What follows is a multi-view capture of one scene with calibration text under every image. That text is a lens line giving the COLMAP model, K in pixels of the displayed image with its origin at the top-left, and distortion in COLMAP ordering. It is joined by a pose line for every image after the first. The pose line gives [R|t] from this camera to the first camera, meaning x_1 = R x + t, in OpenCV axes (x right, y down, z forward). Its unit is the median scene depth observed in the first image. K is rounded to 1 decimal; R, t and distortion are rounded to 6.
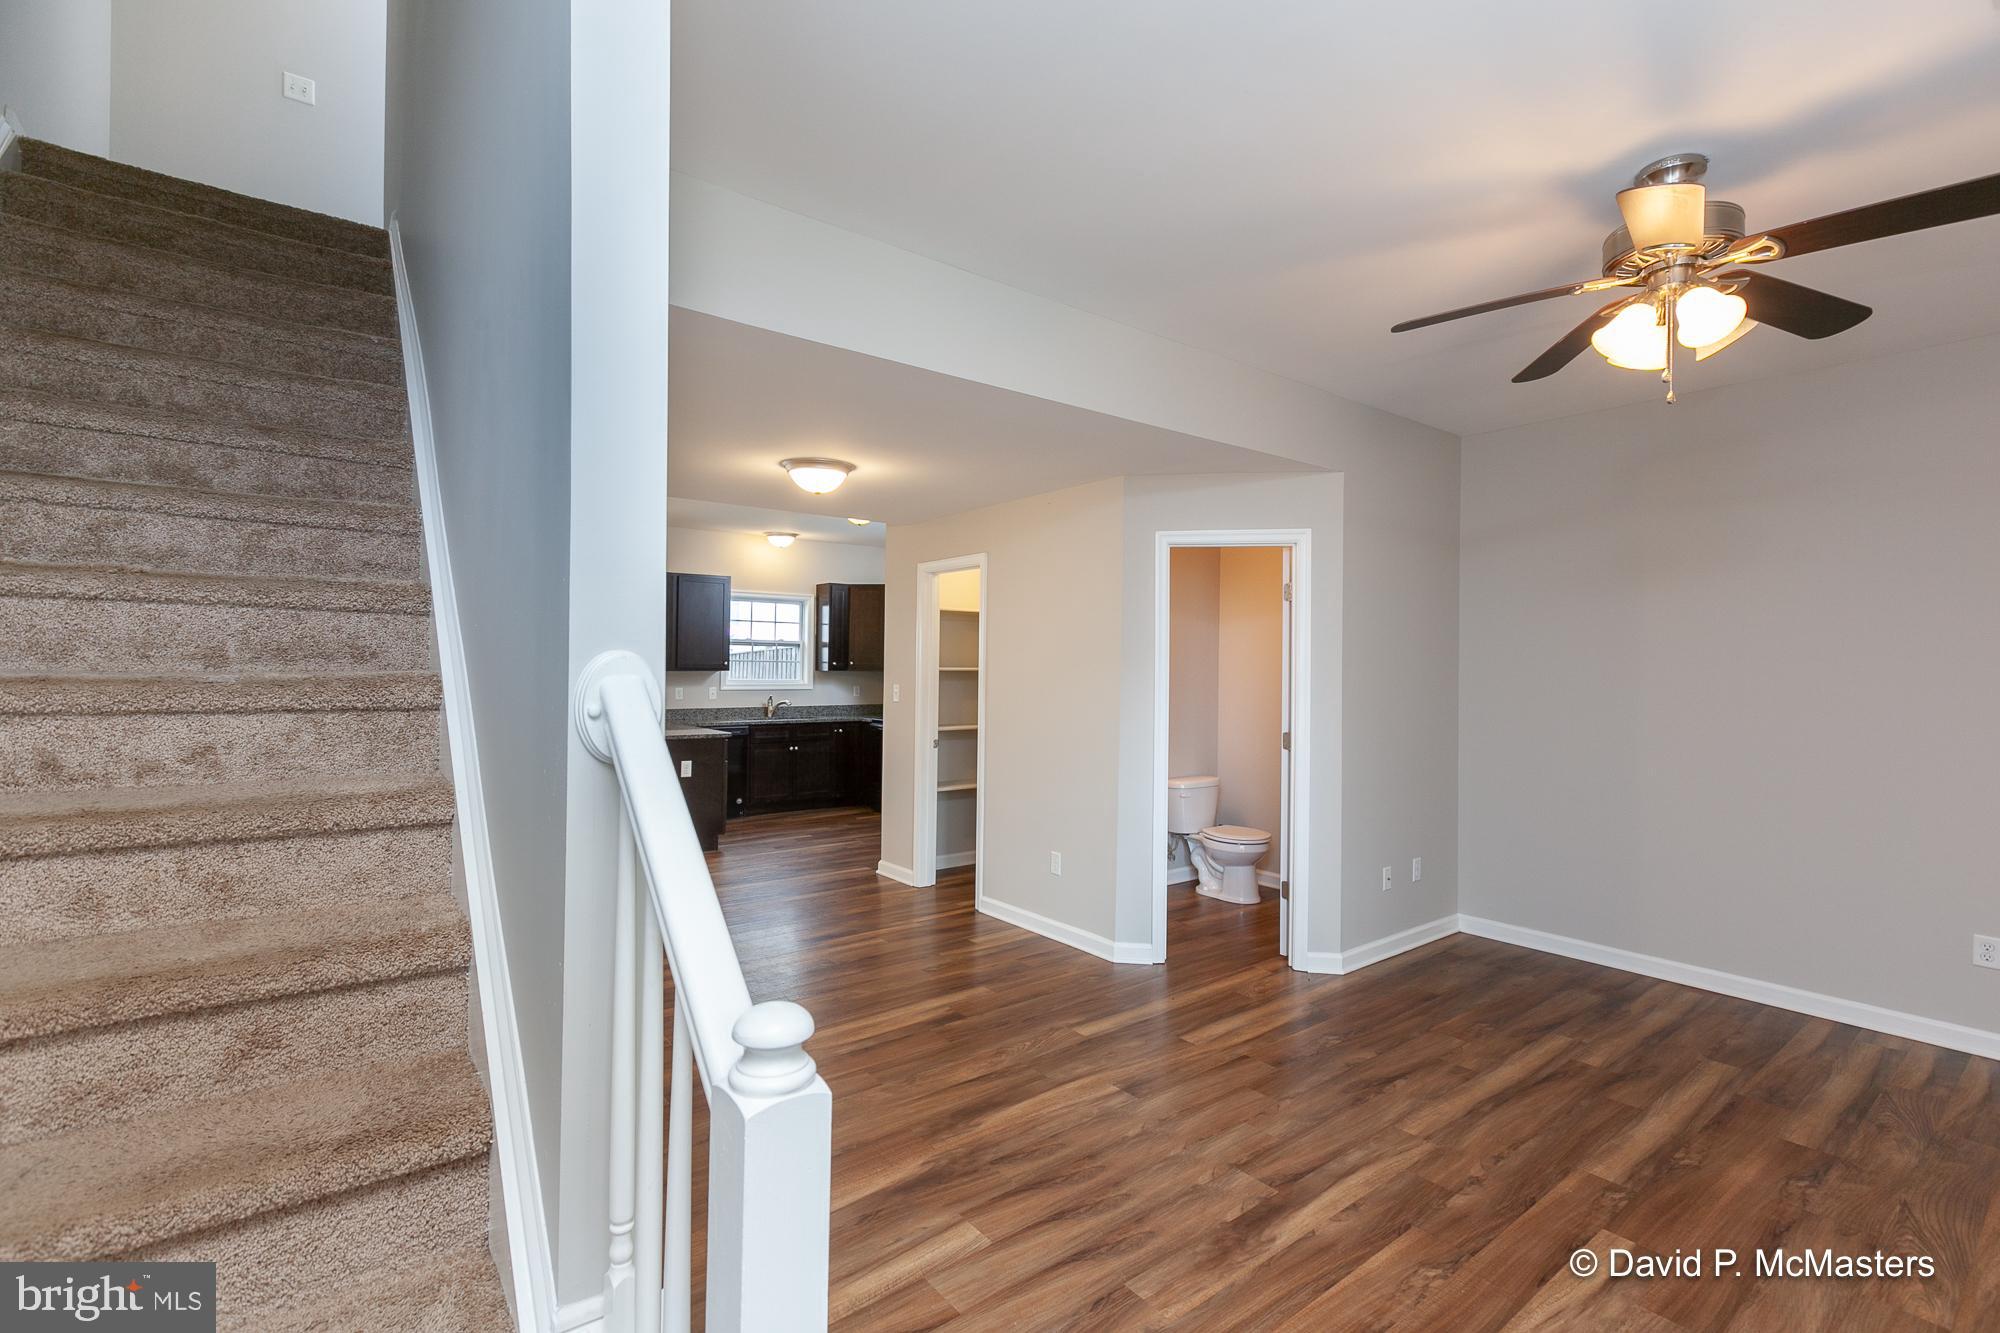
lens RADIAL K [[901.3, 0, 1012.4], [0, 901.3, 668.5], [0, 0, 1]] dist [0.003281, -0.002168]
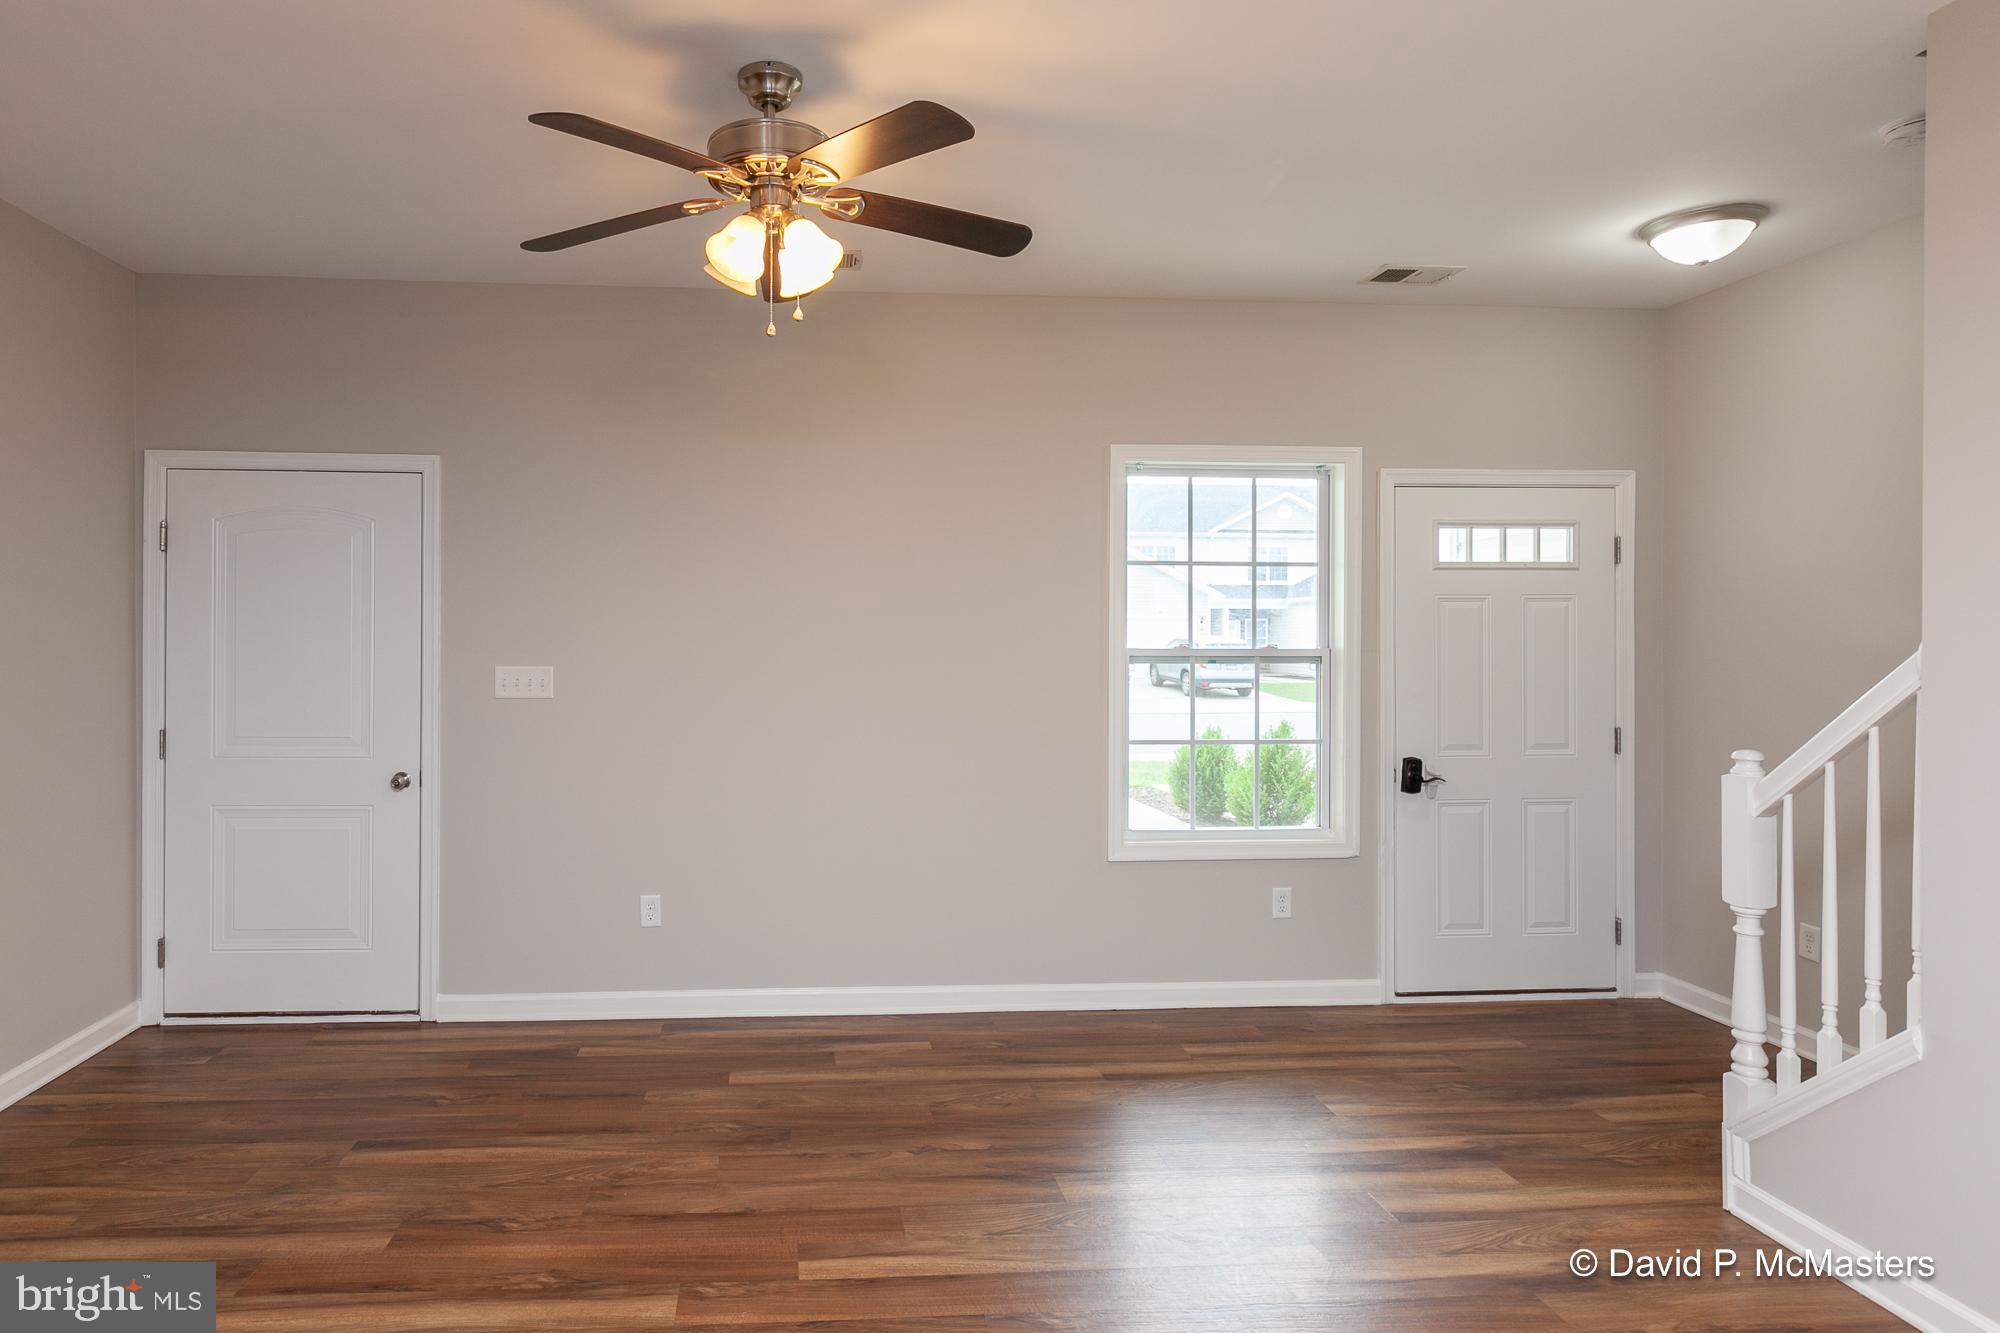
lens RADIAL K [[1089.7, 0, 844.8], [0, 1089.7, 641.7], [0, 0, 1]] dist [-0.000776, -0.002285]
pose [[-0.813087, -0.015605, 0.581932, 0.011158], [-0.009188, 0.999860, 0.013974, -0.001969], [-0.582069, 0.006015, -0.813117, 0.954373]]
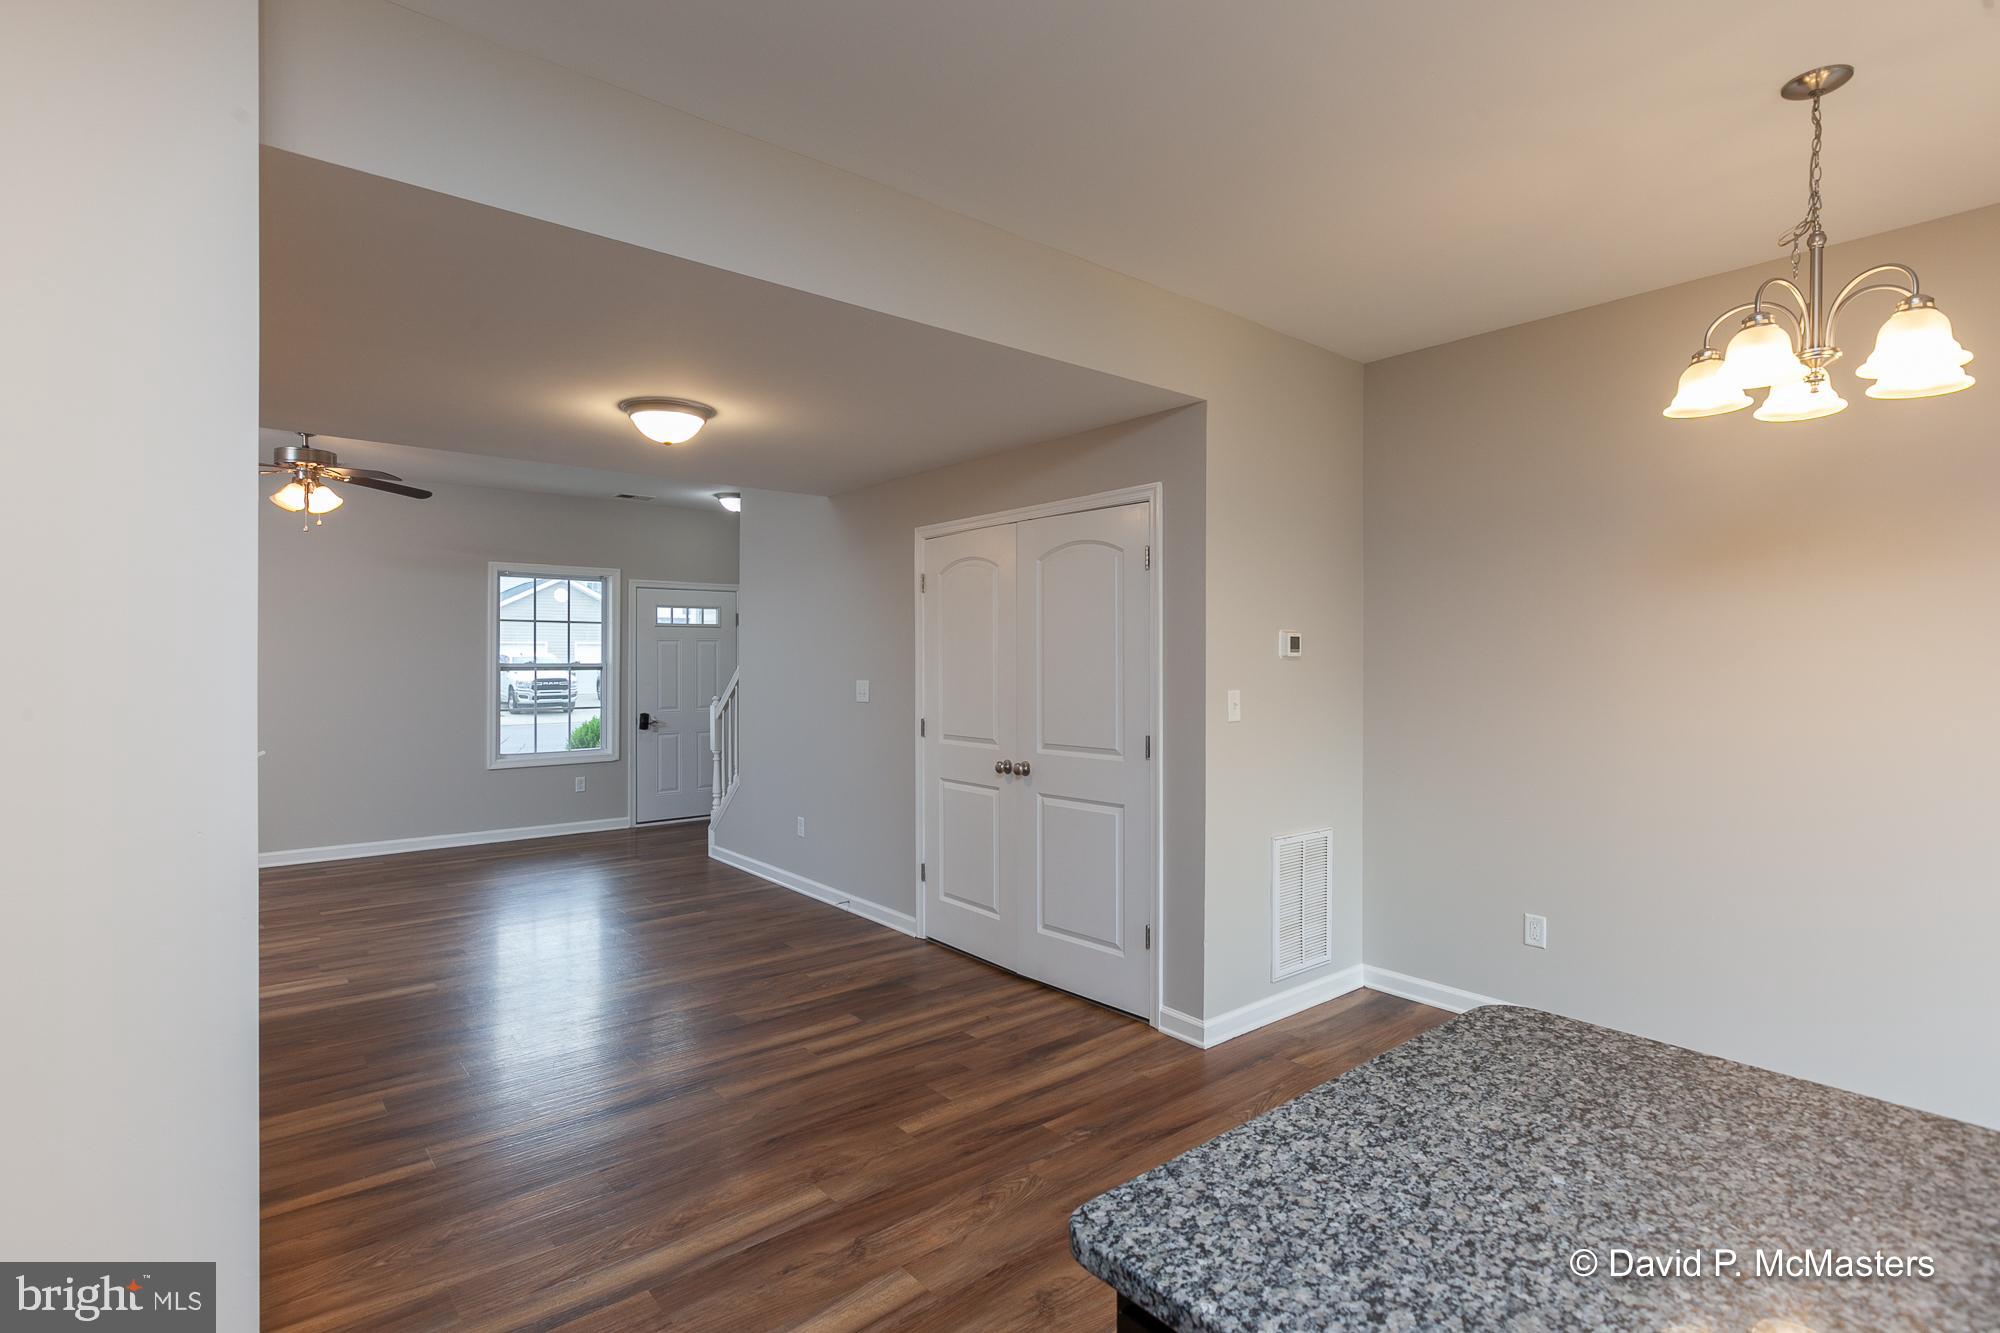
lens RADIAL K [[980.4, 0, 1003.6], [0, 980.4, 662.7], [0, 0, 1]] dist [0.007501, -0.003915]
pose [[-0.999515, -0.015781, -0.026861, -0.463946], [-0.015899, 0.999865, 0.004180, -0.006092], [0.026792, 0.004605, -0.999630, 1.760968]]
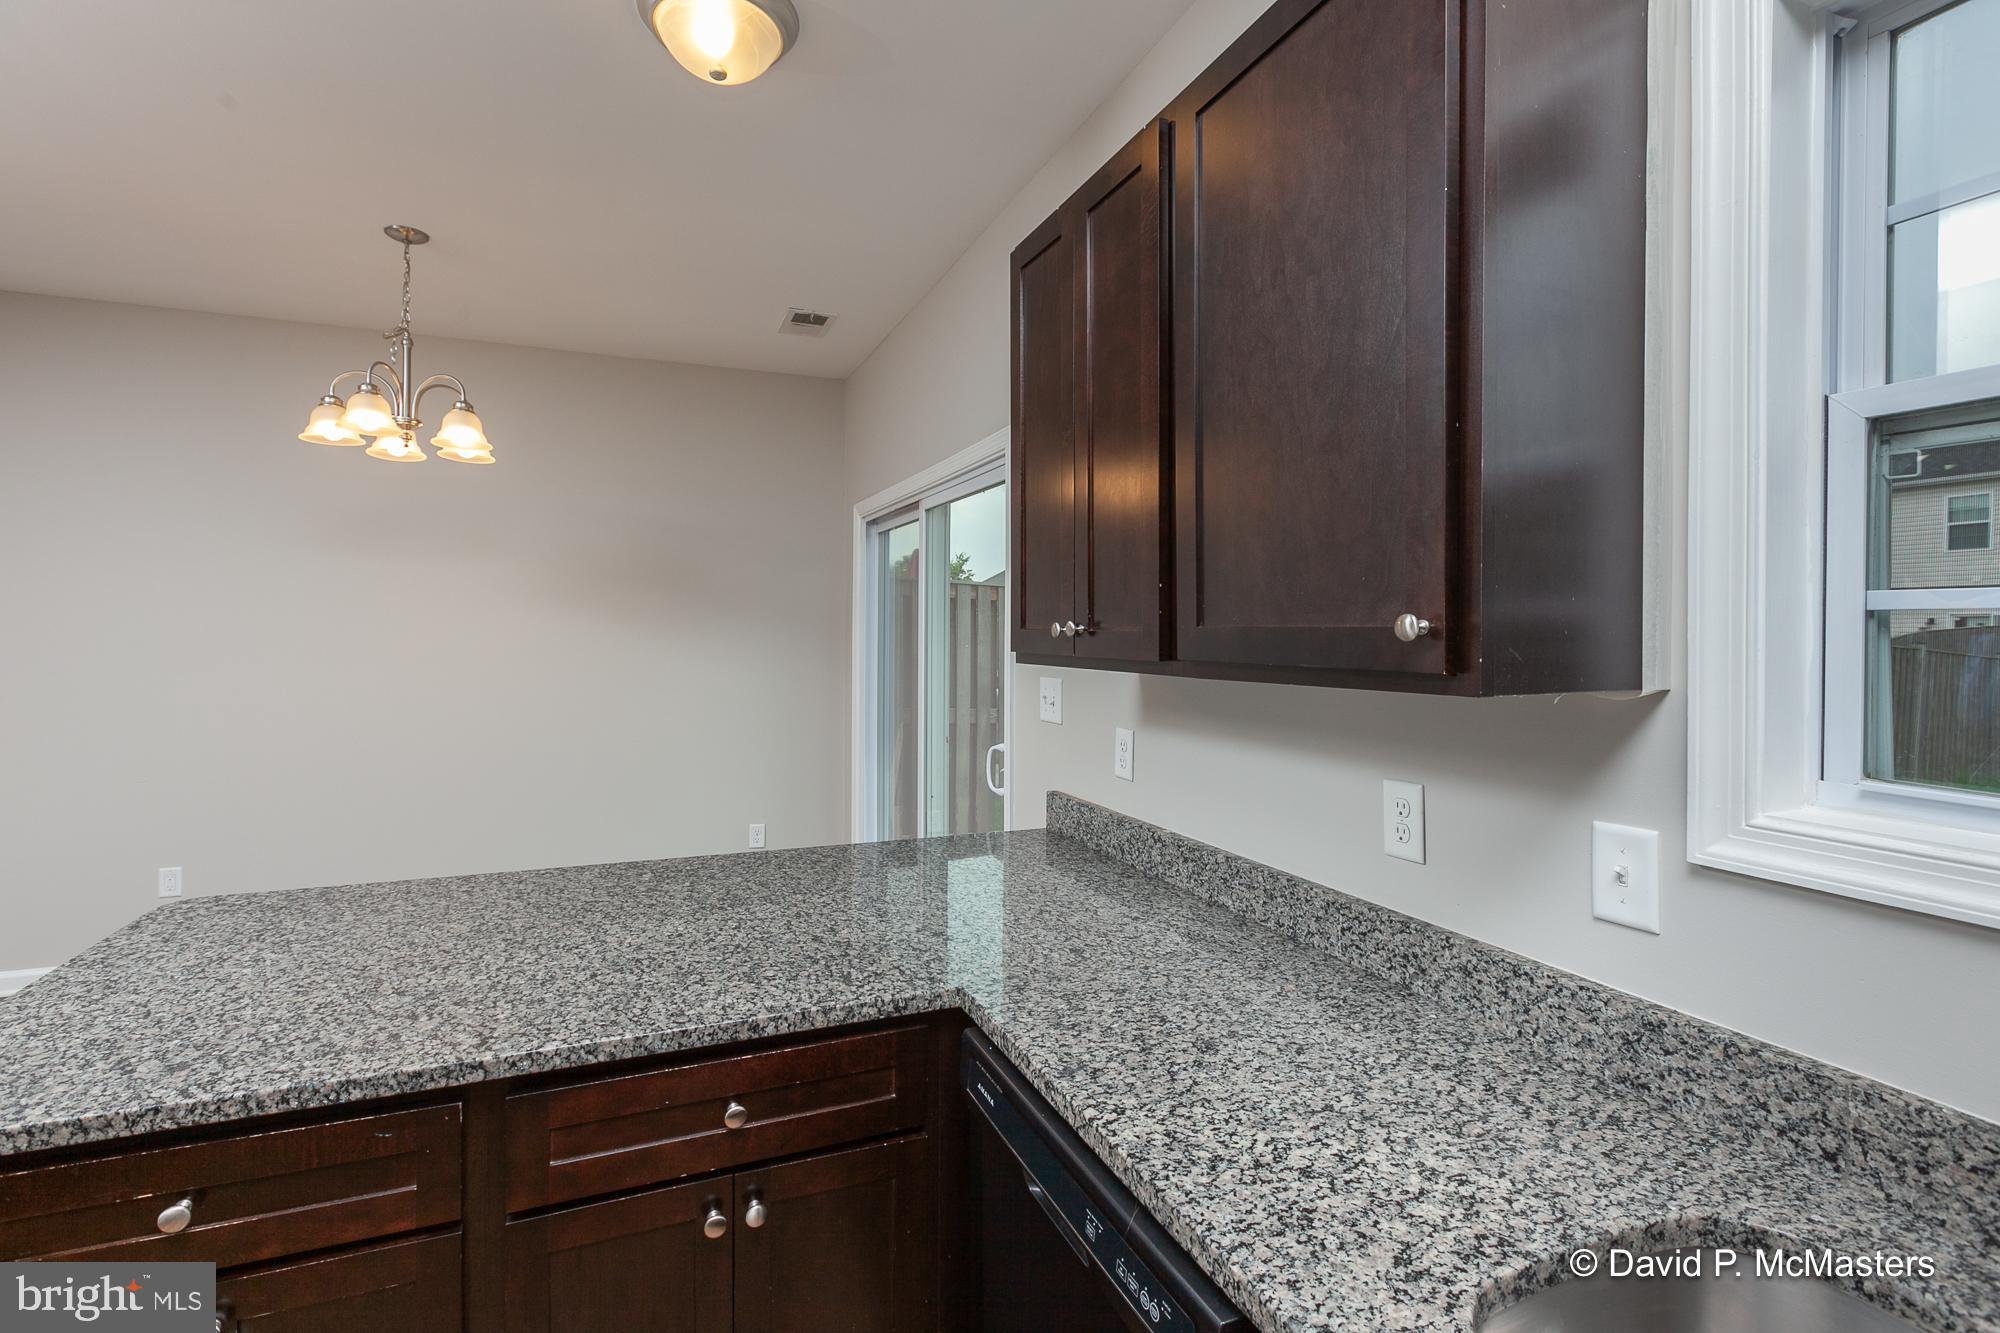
lens RADIAL K [[901.3, 0, 966.7], [0, 901.3, 631.2], [0, 0, 1]] dist [0.003281, -0.002168]
pose [[-0.297832, -0.015316, -0.954495, -0.373486], [-0.009422, 0.999870, -0.013105, -0.004353], [0.954572, 0.005090, -0.297937, 1.869499]]
